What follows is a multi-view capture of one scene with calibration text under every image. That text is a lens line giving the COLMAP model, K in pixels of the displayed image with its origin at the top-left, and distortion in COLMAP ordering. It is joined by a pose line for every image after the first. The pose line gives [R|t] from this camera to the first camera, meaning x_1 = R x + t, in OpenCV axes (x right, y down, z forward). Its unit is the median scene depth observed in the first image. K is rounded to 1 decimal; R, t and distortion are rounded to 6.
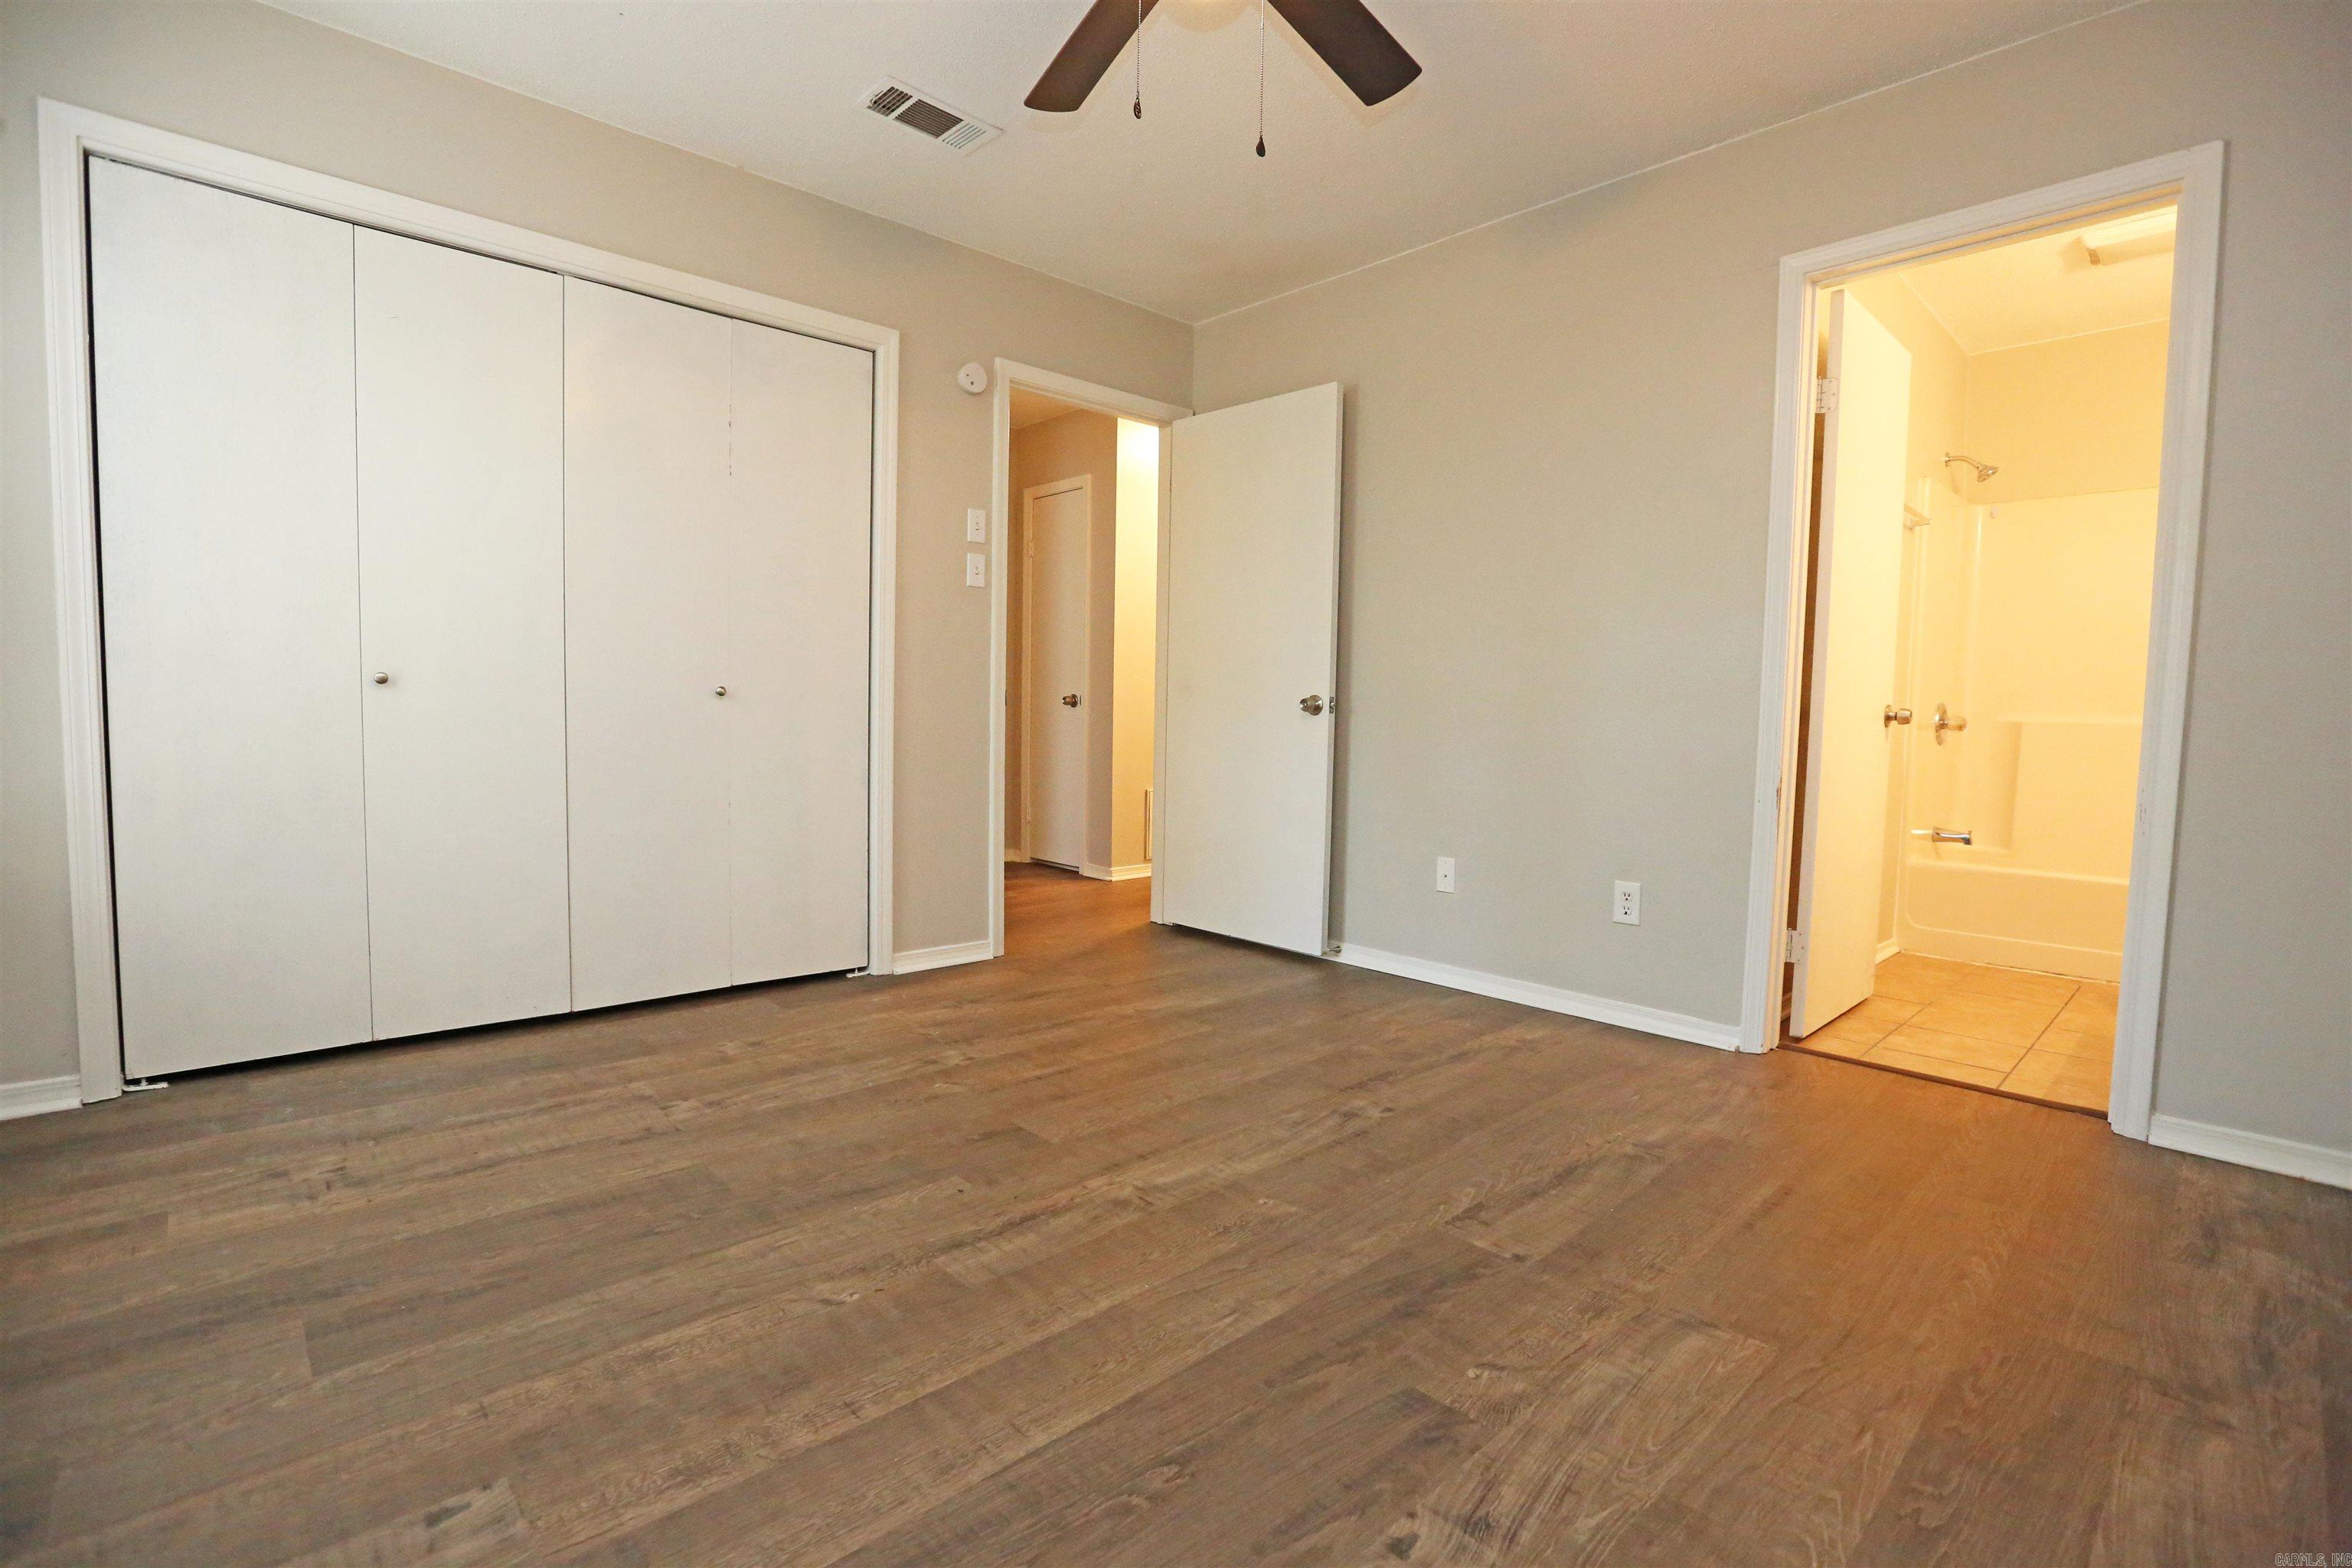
lens RADIAL K [[1066.3, 0, 1165.8], [0, 1066.3, 780.5], [0, 0, 1]] dist [-0.061372, 0.025111]
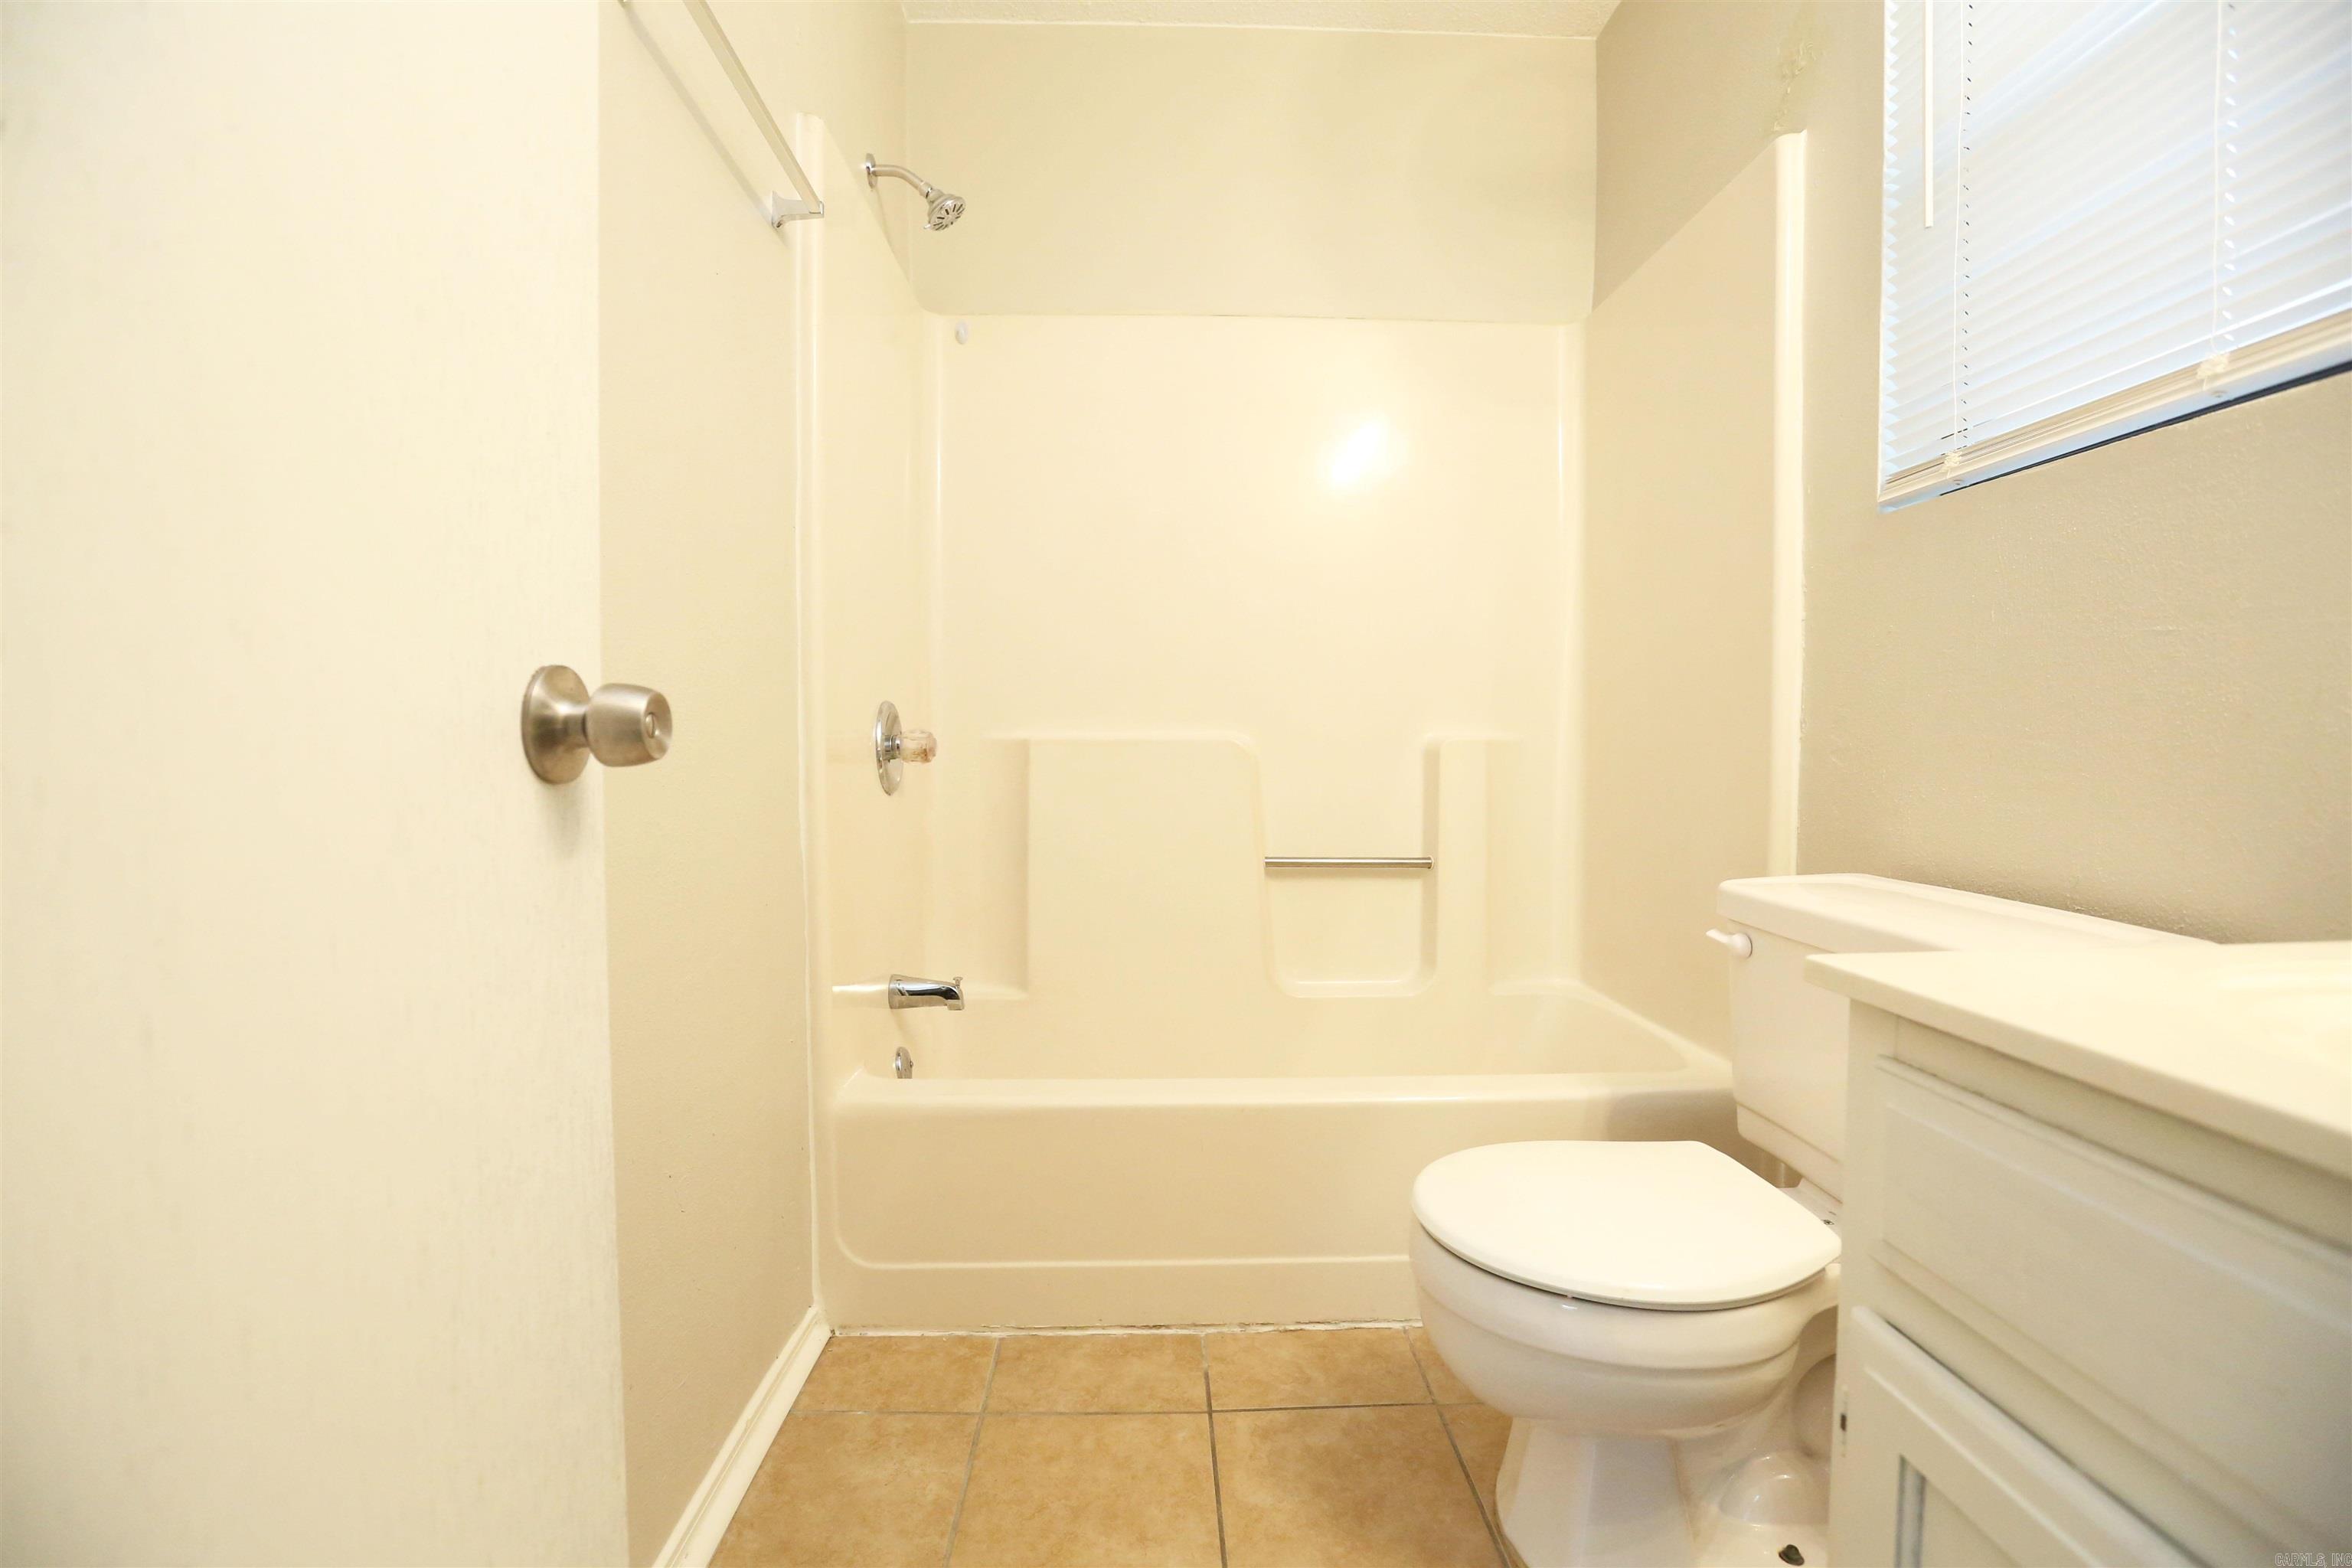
lens RADIAL K [[1082.5, 0, 1176.0], [0, 1082.5, 784.0], [0, 0, 1]] dist [-0.036877, 0.016597]
pose [[0.648140, -0.047461, 0.760041, 0.477317], [0.062884, 0.997983, 0.008694, -0.035289], [-0.758920, 0.042160, 0.649817, 0.610530]]
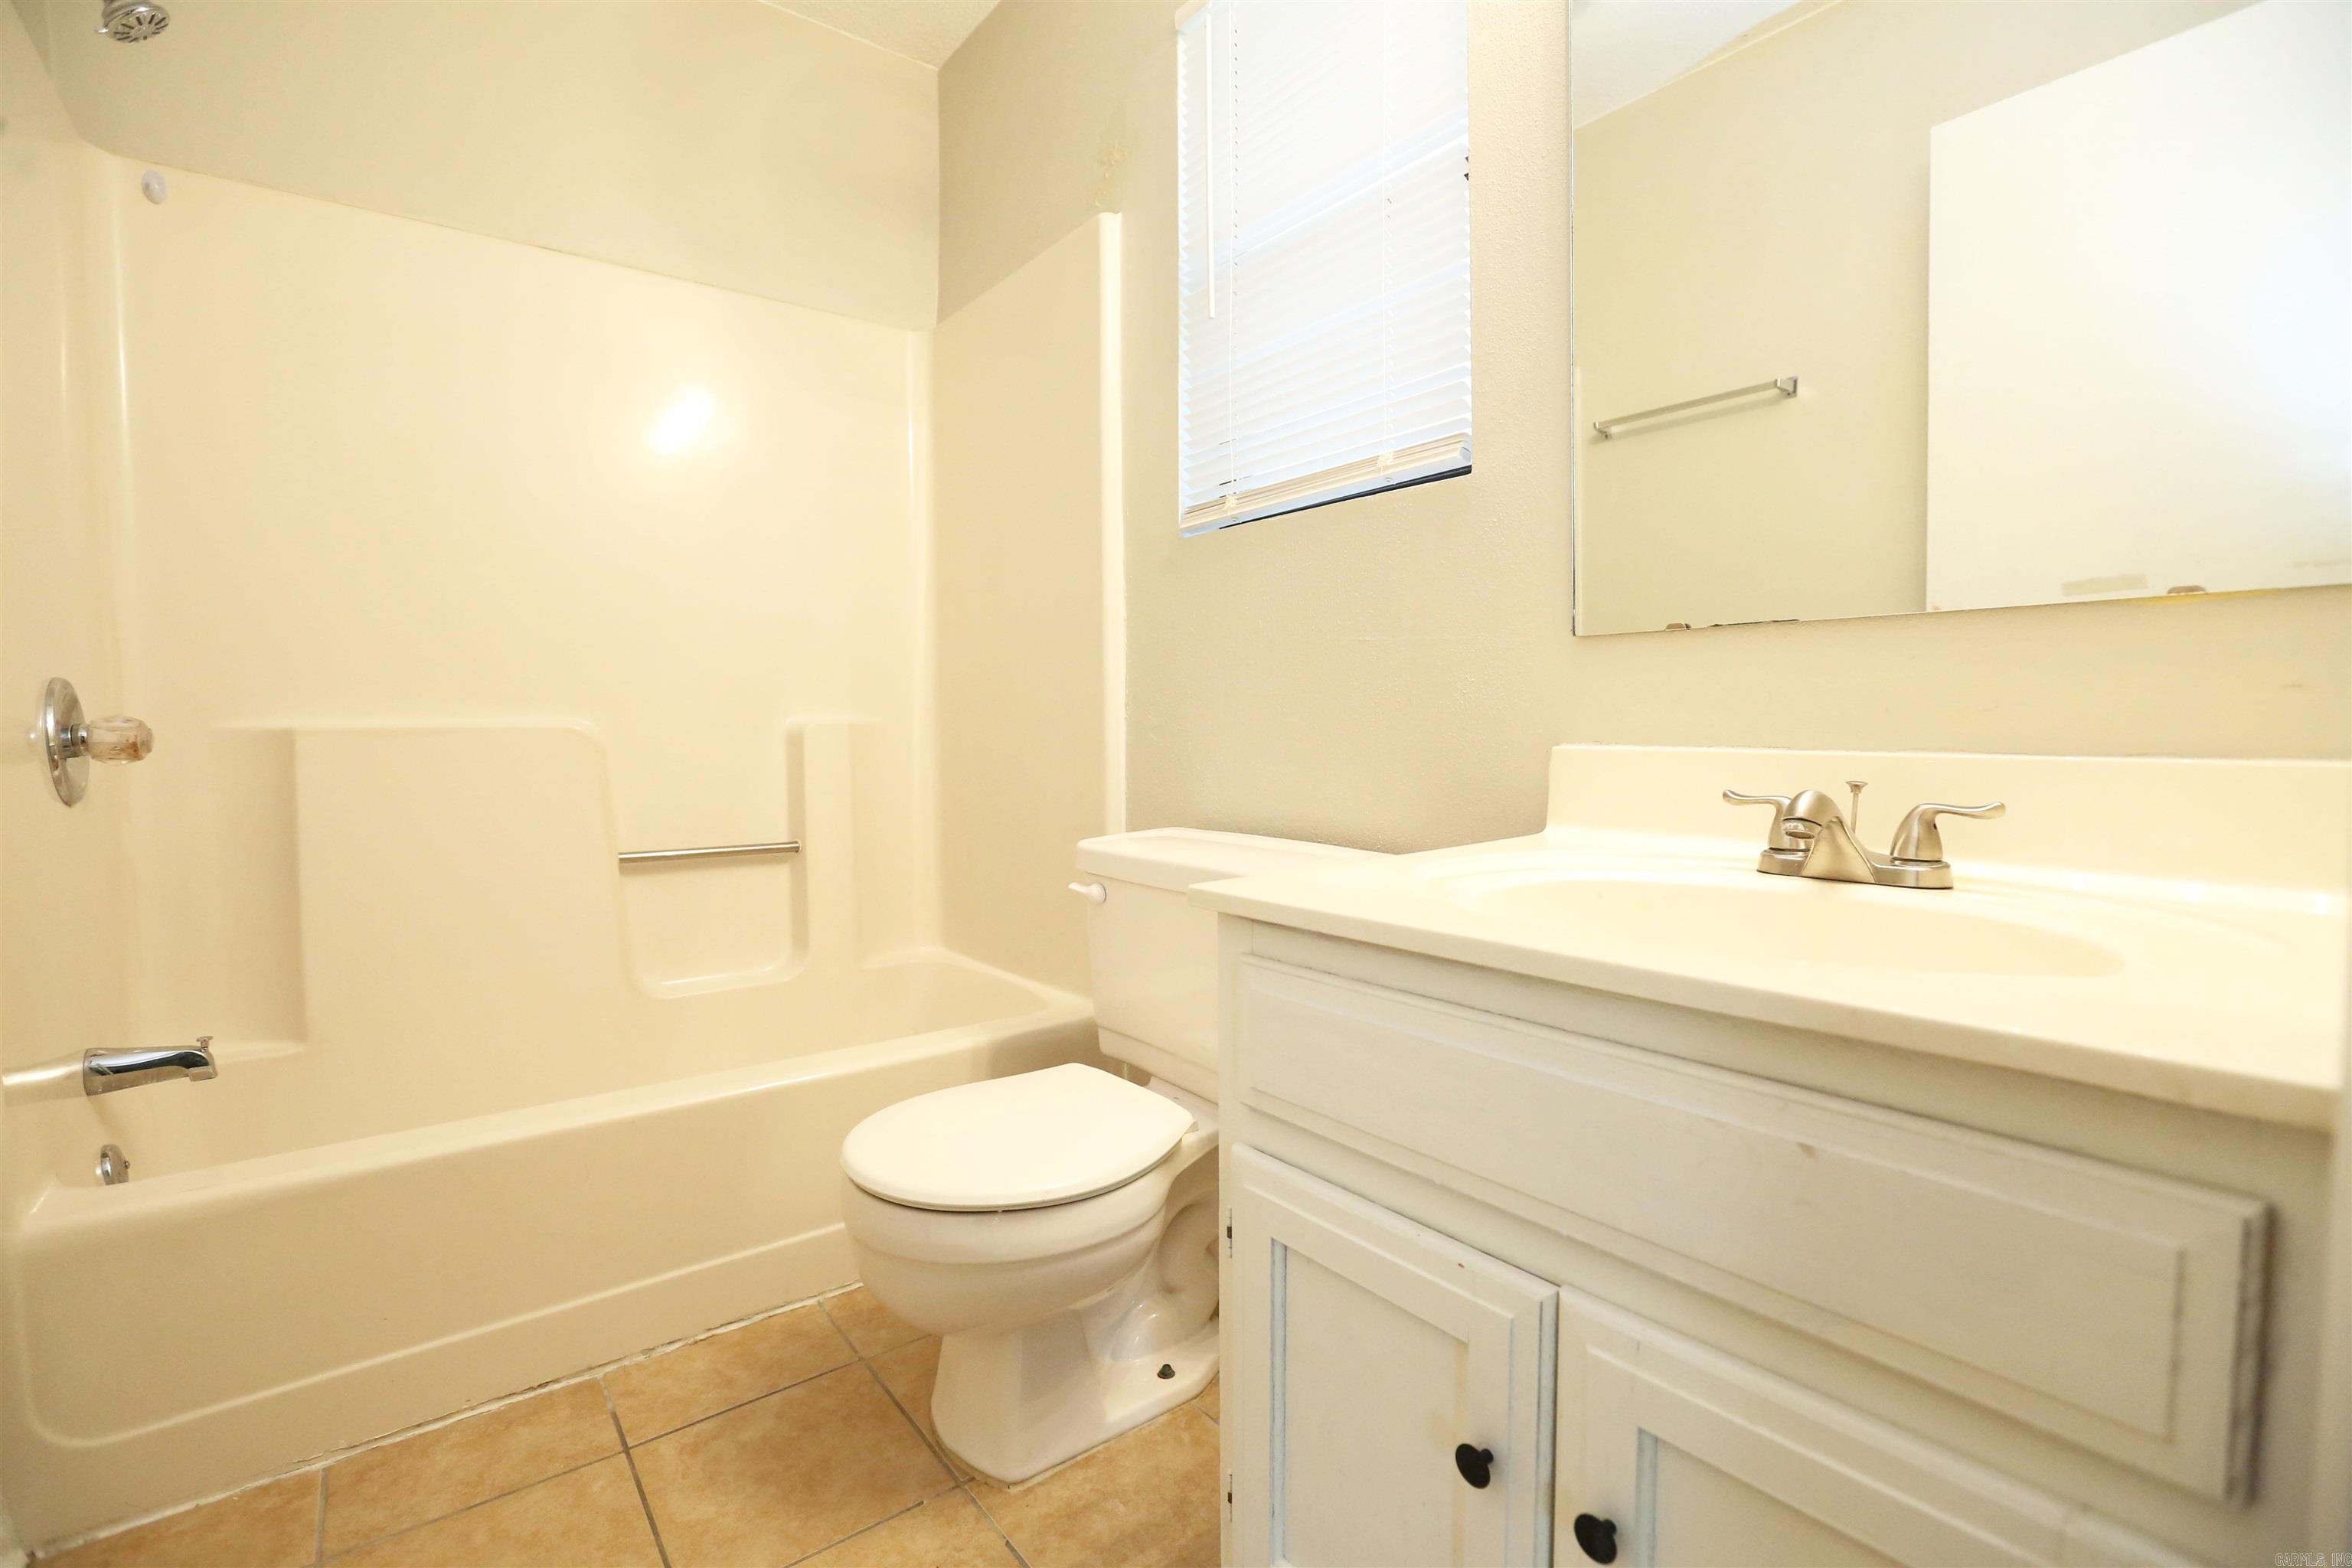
lens RADIAL K [[1082.5, 0, 1176.0], [0, 1082.5, 784.0], [0, 0, 1]] dist [-0.036877, 0.016597]
pose [[0.082662, -0.074957, 0.993755, 0.447753], [0.079485, 0.994487, 0.068400, -0.036384], [-0.993403, 0.073335, 0.088164, 0.630302]]
